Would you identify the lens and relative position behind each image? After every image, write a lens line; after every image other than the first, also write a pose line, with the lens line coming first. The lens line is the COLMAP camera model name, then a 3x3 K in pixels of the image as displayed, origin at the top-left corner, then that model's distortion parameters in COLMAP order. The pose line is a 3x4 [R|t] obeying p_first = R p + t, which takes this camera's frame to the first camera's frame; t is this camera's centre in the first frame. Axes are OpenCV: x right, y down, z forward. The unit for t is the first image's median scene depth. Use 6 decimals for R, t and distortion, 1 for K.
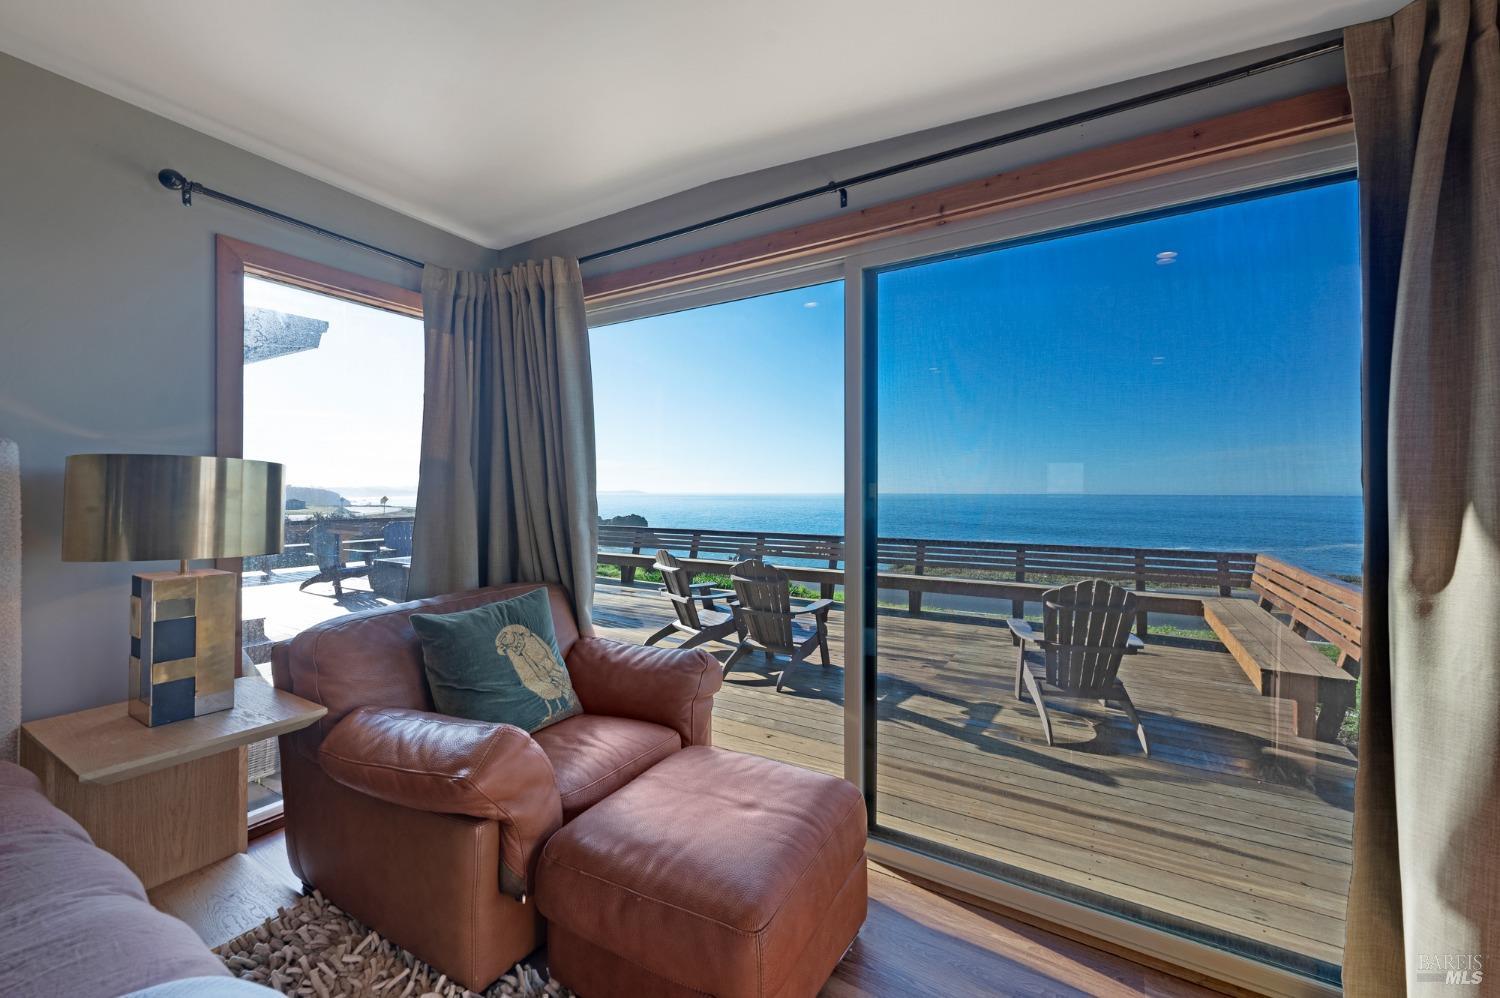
lens RADIAL K [[611.8, 0, 743.0], [0, 611.8, 495.2], [0, 0, 1]] dist [0.000266, 0.001185]
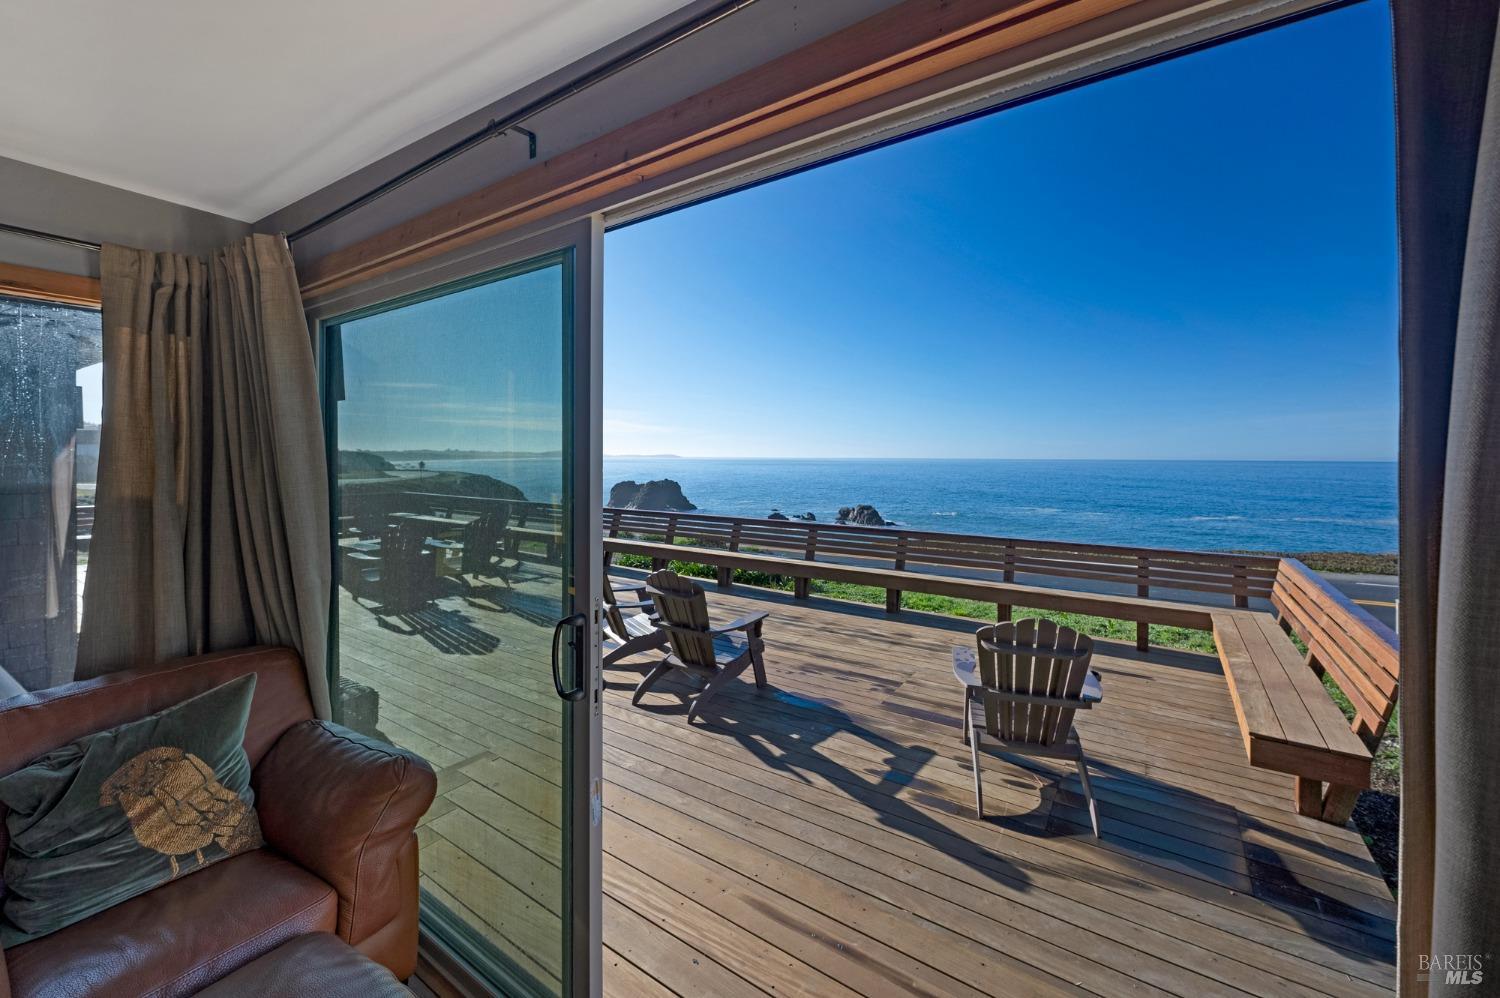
lens RADIAL K [[611.8, 0, 744.9], [0, 611.8, 472.0], [0, 0, 1]] dist [0.000266, 0.001185]
pose [[0.998338, 0.004832, -0.057426, 0.182753], [-0.003675, 0.999789, 0.020222, -0.054984], [0.057511, -0.019978, 0.998145, 0.134546]]
